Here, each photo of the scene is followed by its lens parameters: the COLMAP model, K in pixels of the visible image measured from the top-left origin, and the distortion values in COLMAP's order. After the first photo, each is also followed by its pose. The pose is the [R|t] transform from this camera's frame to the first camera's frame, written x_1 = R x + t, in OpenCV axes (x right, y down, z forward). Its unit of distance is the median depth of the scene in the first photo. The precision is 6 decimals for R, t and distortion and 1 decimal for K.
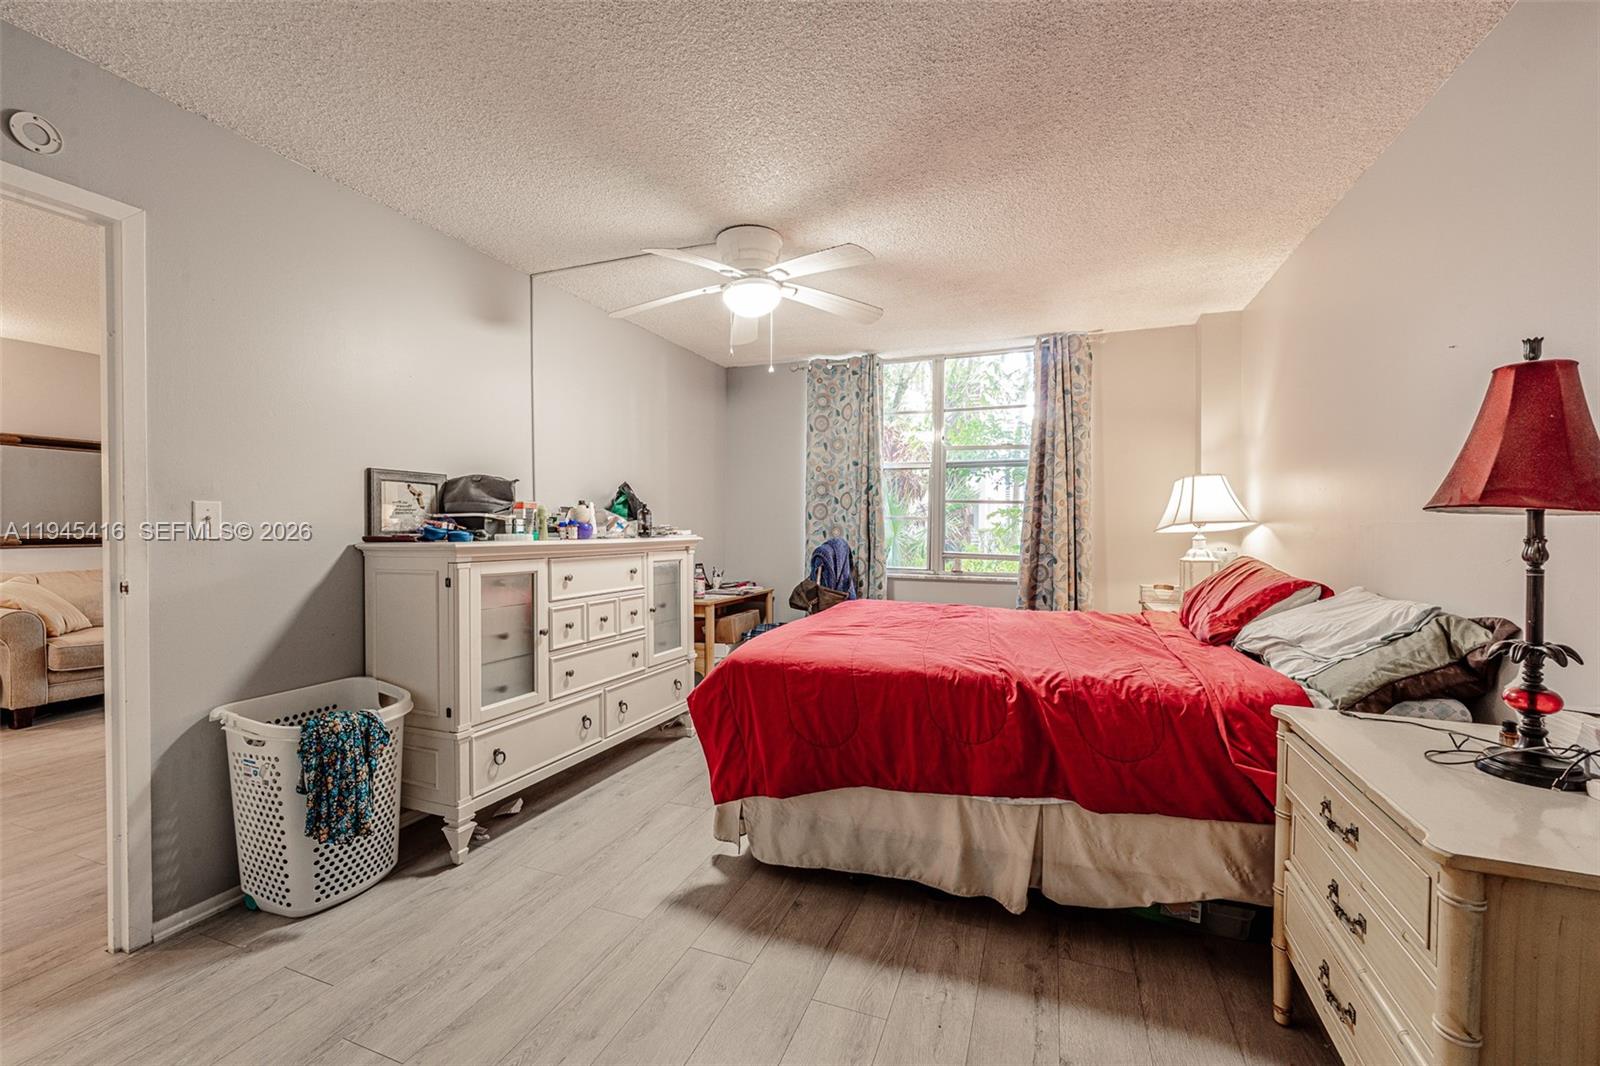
lens RADIAL K [[656.8, 0, 812.5], [0, 656.8, 537.7], [0, 0, 1]] dist [0.002077, -0.001139]
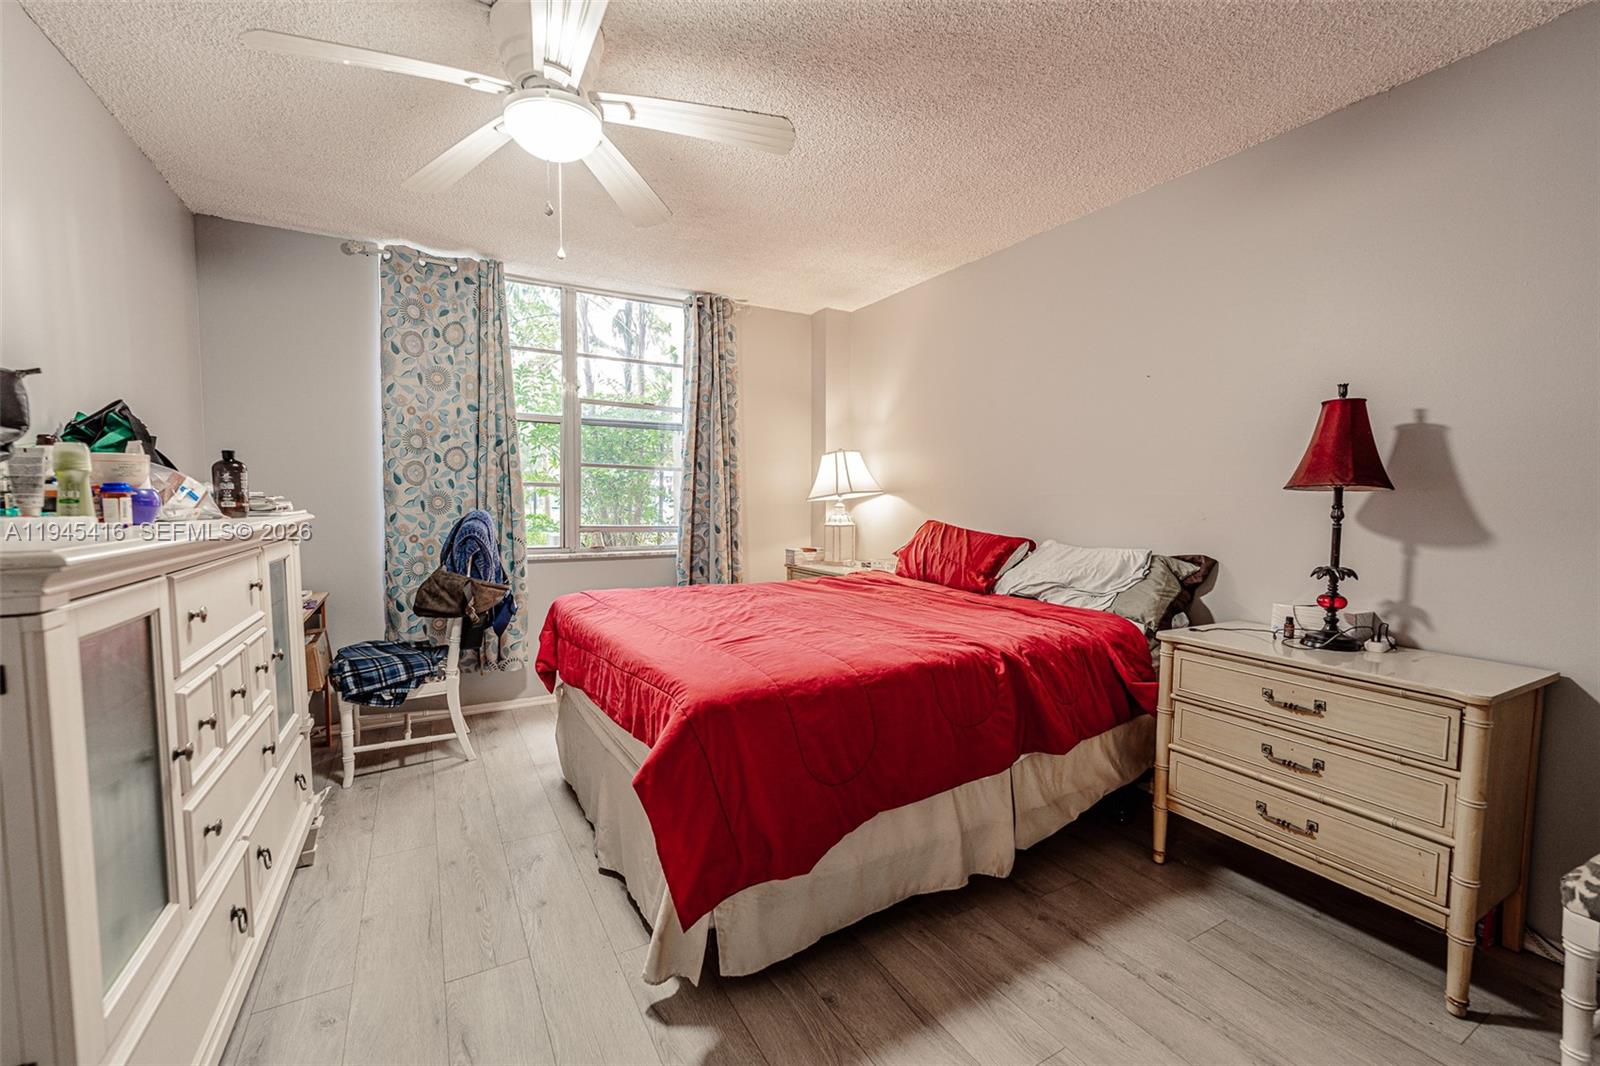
lens RADIAL K [[656.8, 0, 808.6], [0, 656.8, 538.5], [0, 0, 1]] dist [0.002077, -0.001139]
pose [[0.636361, -0.049556, 0.769798, -0.512738], [0.010427, 0.998396, 0.055652, -0.010690], [-0.771321, -0.027388, 0.635857, 0.477422]]
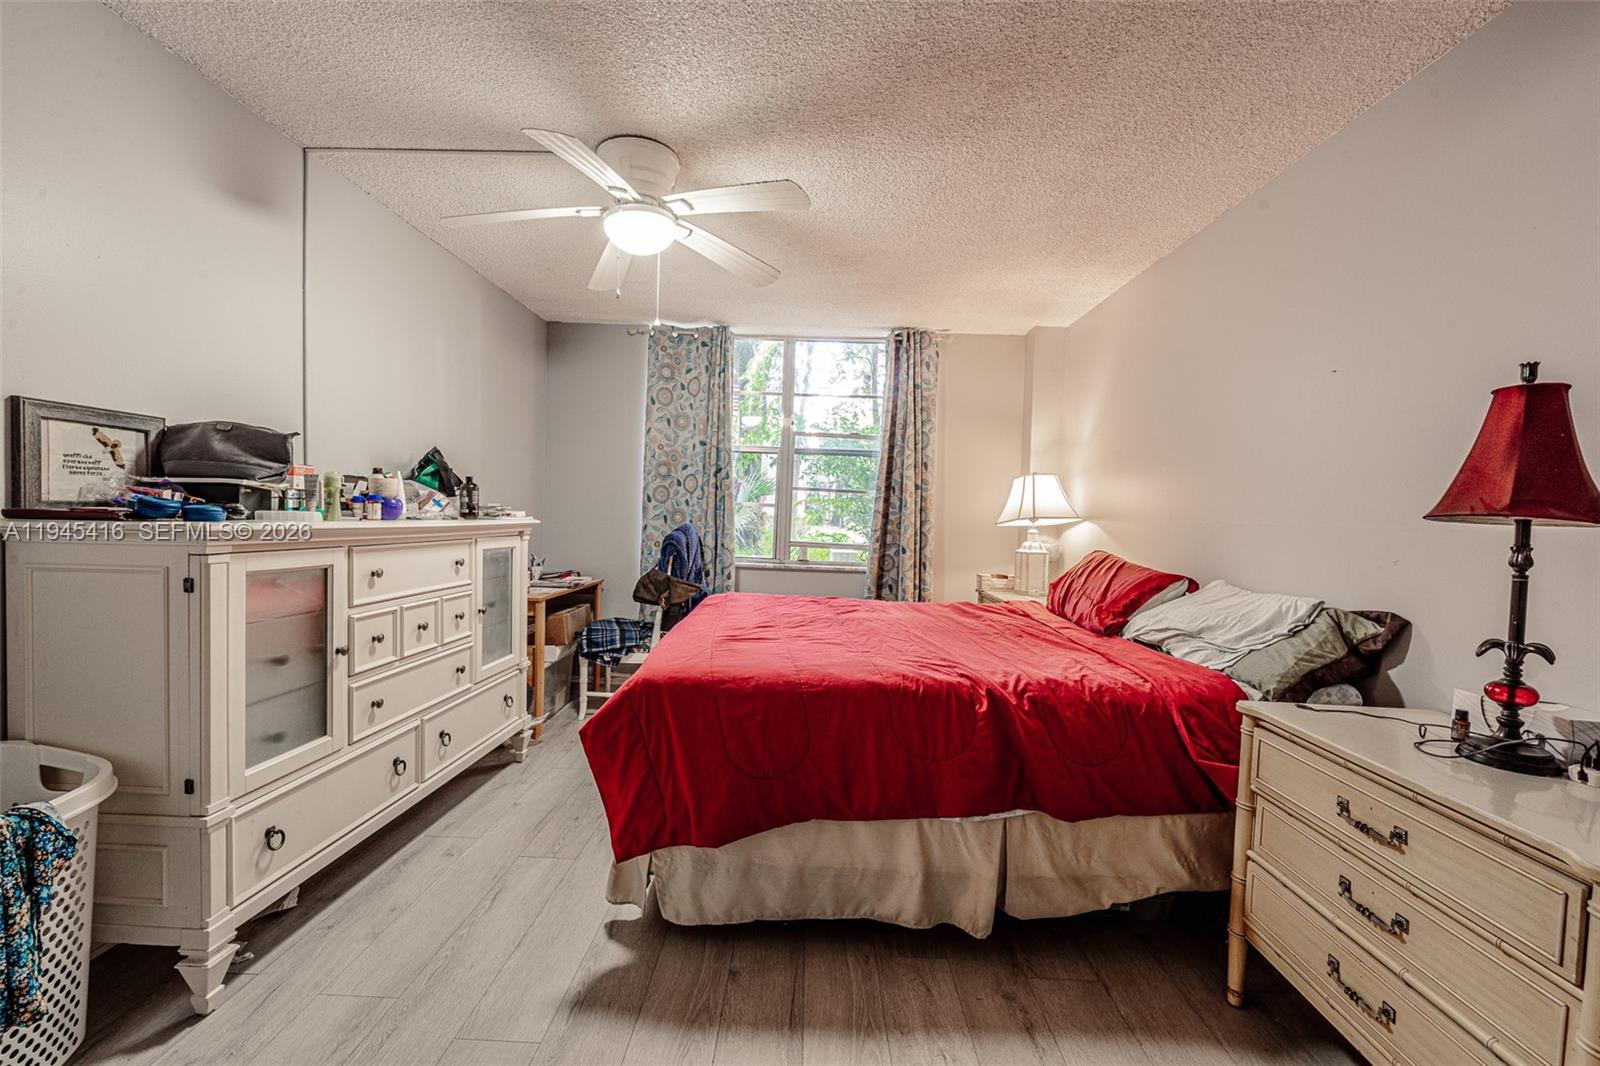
lens RADIAL K [[656.8, 0, 843.9], [0, 656.8, 538.2], [0, 0, 1]] dist [0.002077, -0.001139]
pose [[0.940855, 0.015469, 0.338456, -0.154215], [-0.022969, 0.999571, 0.018167, -0.003359], [-0.338030, -0.024867, 0.940807, 0.164667]]
